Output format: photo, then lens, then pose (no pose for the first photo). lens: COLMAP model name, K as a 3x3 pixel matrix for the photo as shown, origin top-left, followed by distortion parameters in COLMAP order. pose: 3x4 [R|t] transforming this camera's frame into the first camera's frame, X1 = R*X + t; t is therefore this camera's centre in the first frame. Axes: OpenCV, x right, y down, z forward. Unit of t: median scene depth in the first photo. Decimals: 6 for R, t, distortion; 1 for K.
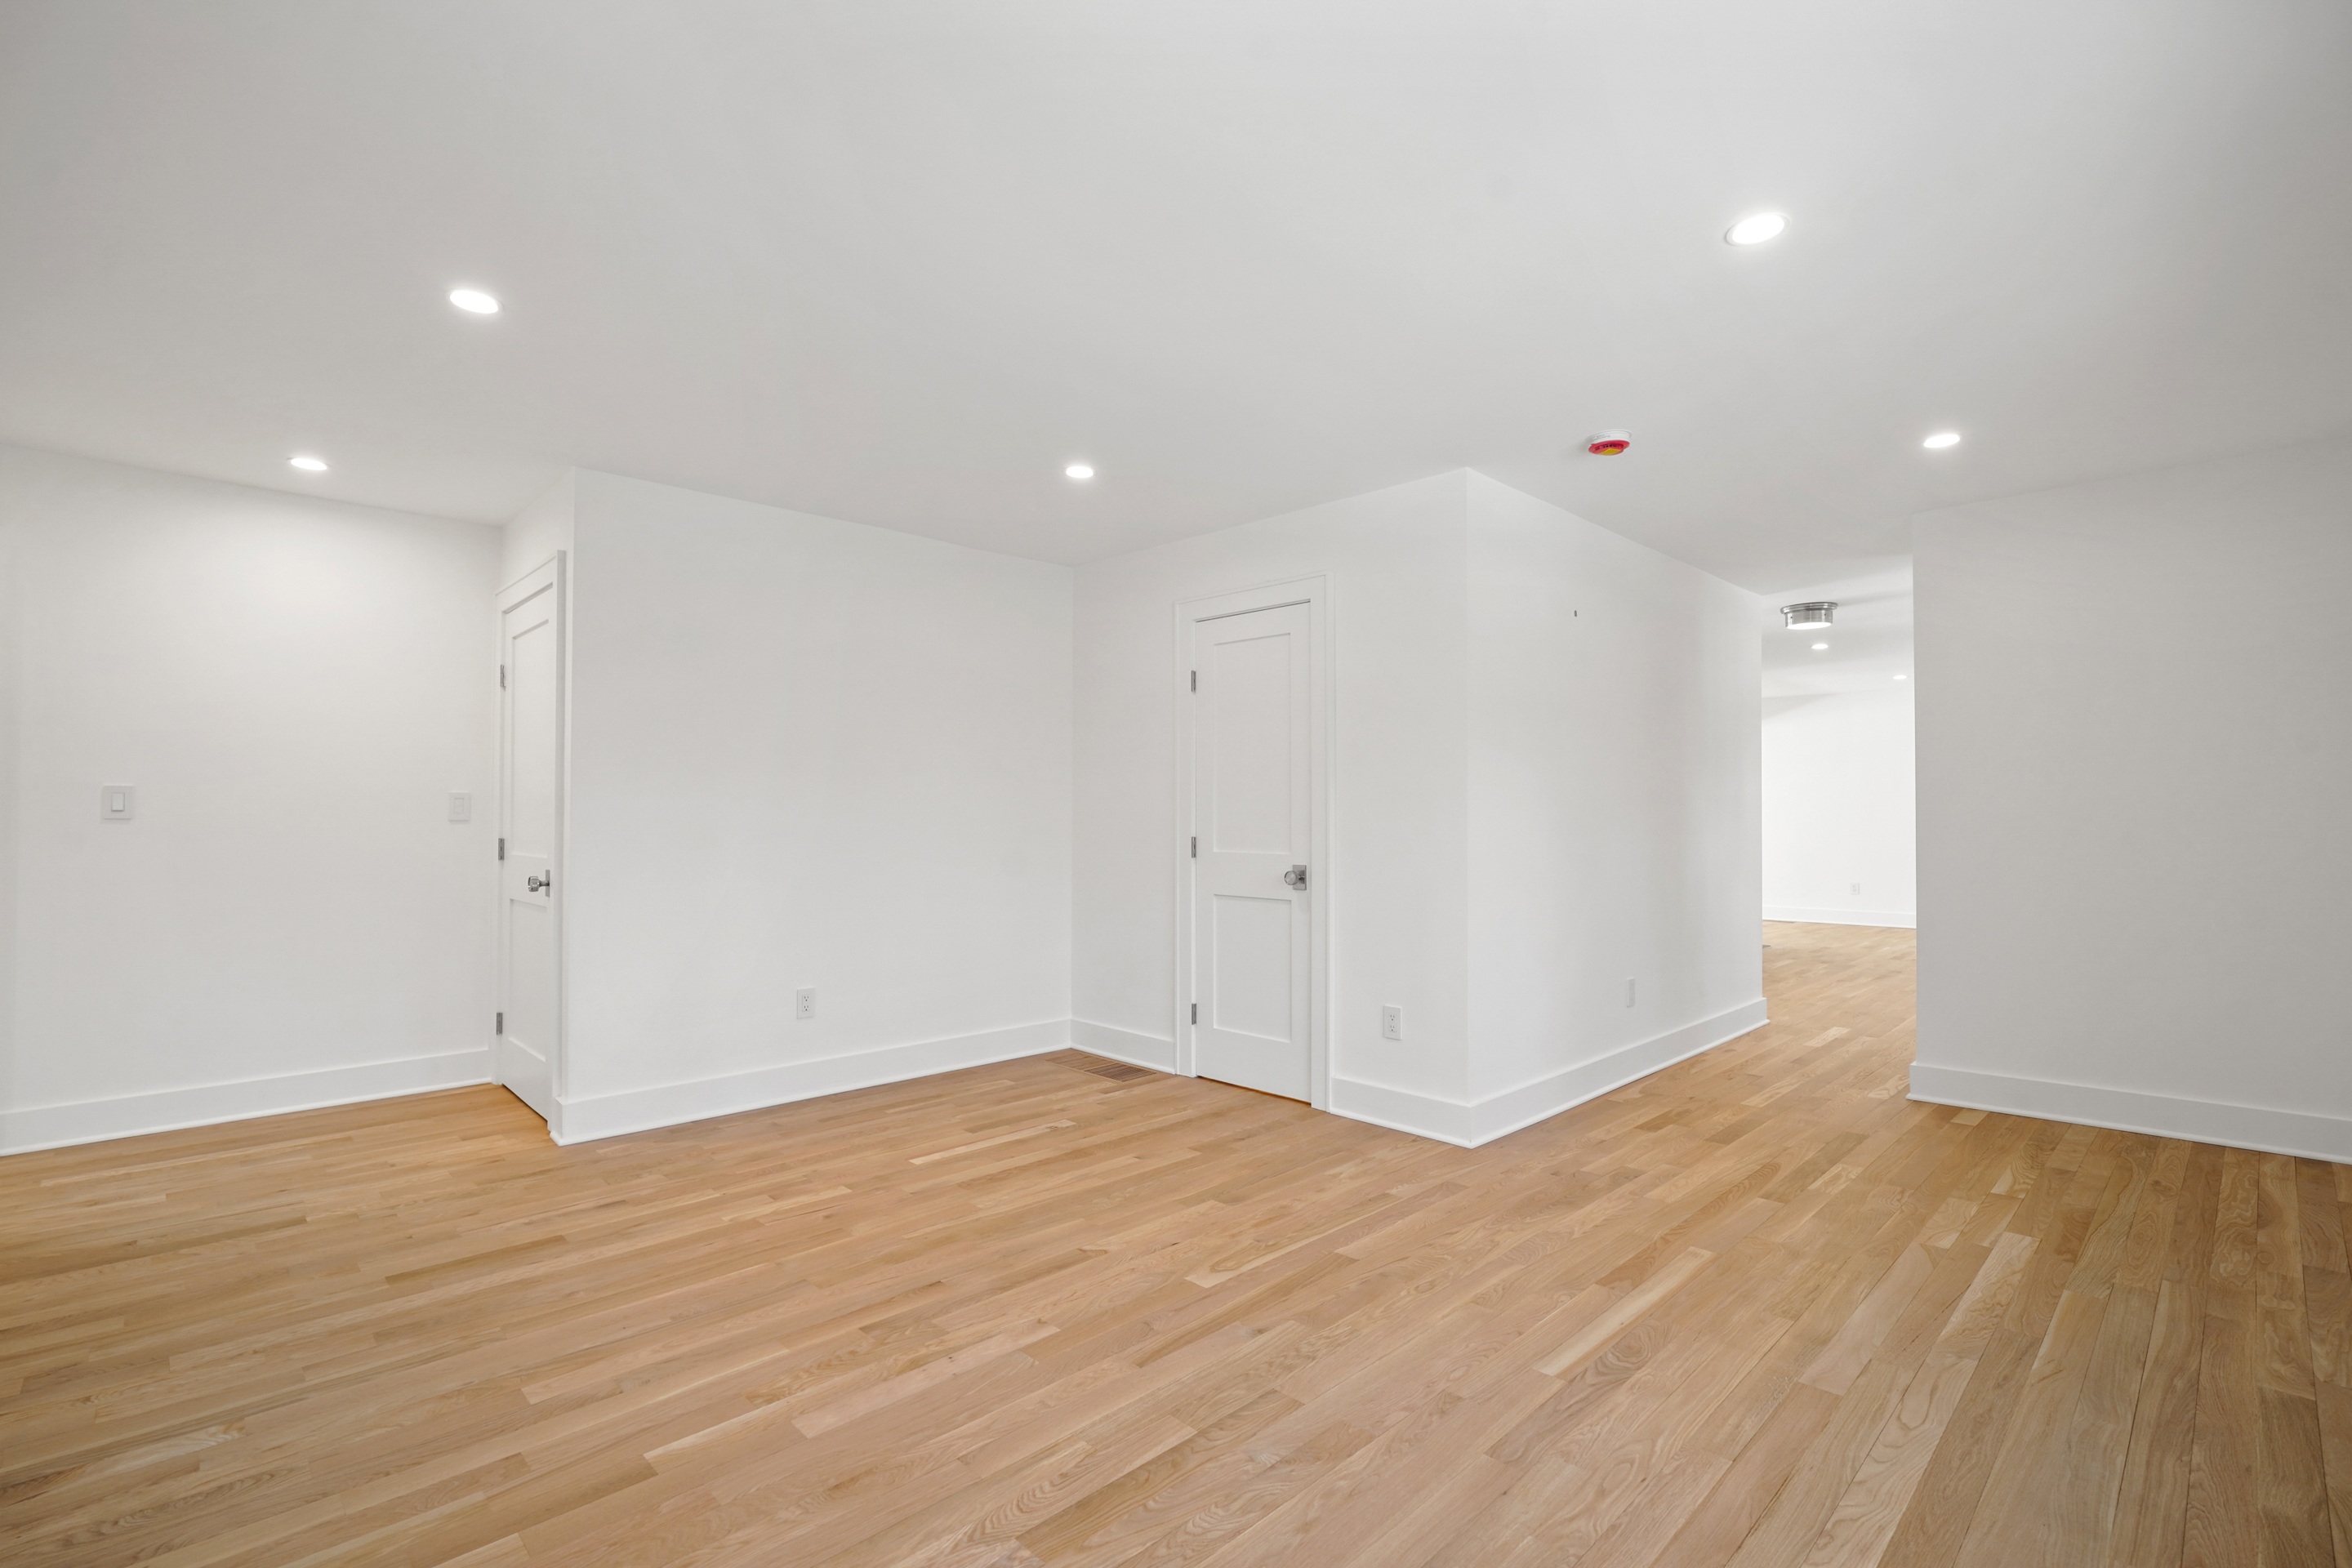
lens RADIAL K [[1071.1, 0, 1172.6], [0, 1071.1, 791.7], [0, 0, 1]] dist [0.005236, 0.003095]
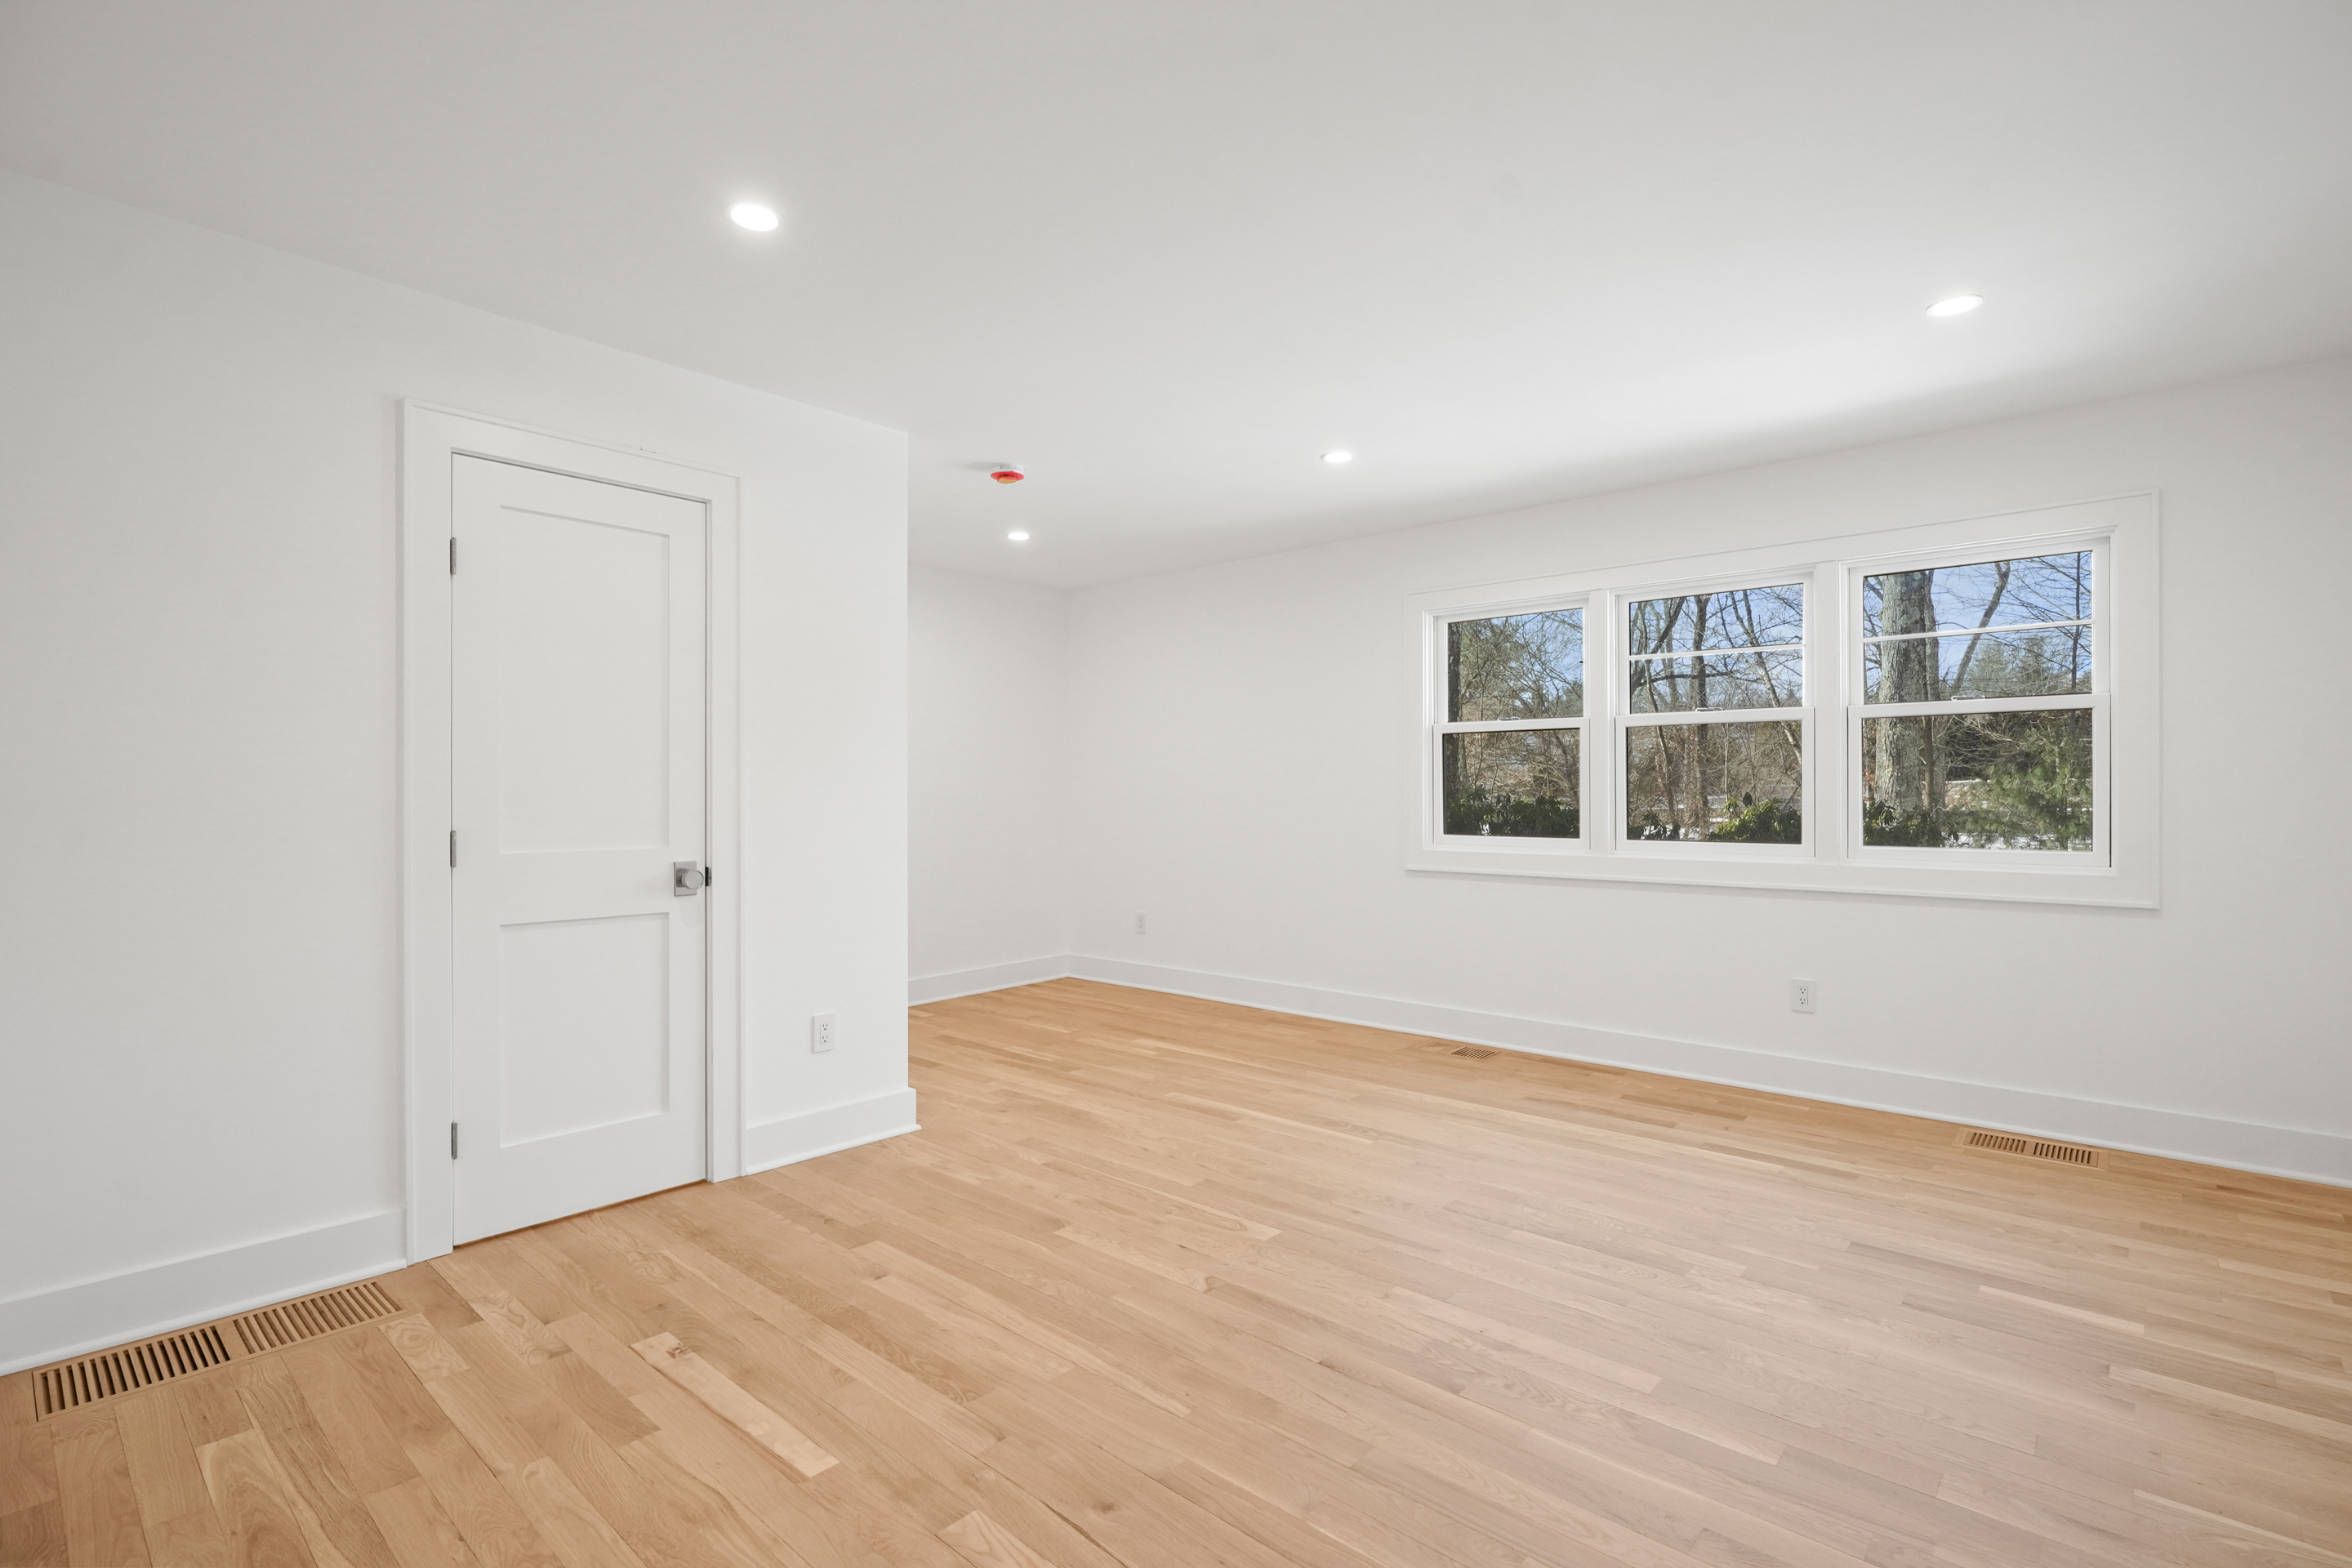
lens RADIAL K [[1071.1, 0, 1172.4], [0, 1071.1, 794.8], [0, 0, 1]] dist [0.005236, 0.003095]
pose [[-0.068518, 0.004877, 0.997638, -0.832014], [-0.025981, 0.999640, -0.006671, 0.024428], [-0.997312, -0.026376, -0.068367, 0.951546]]
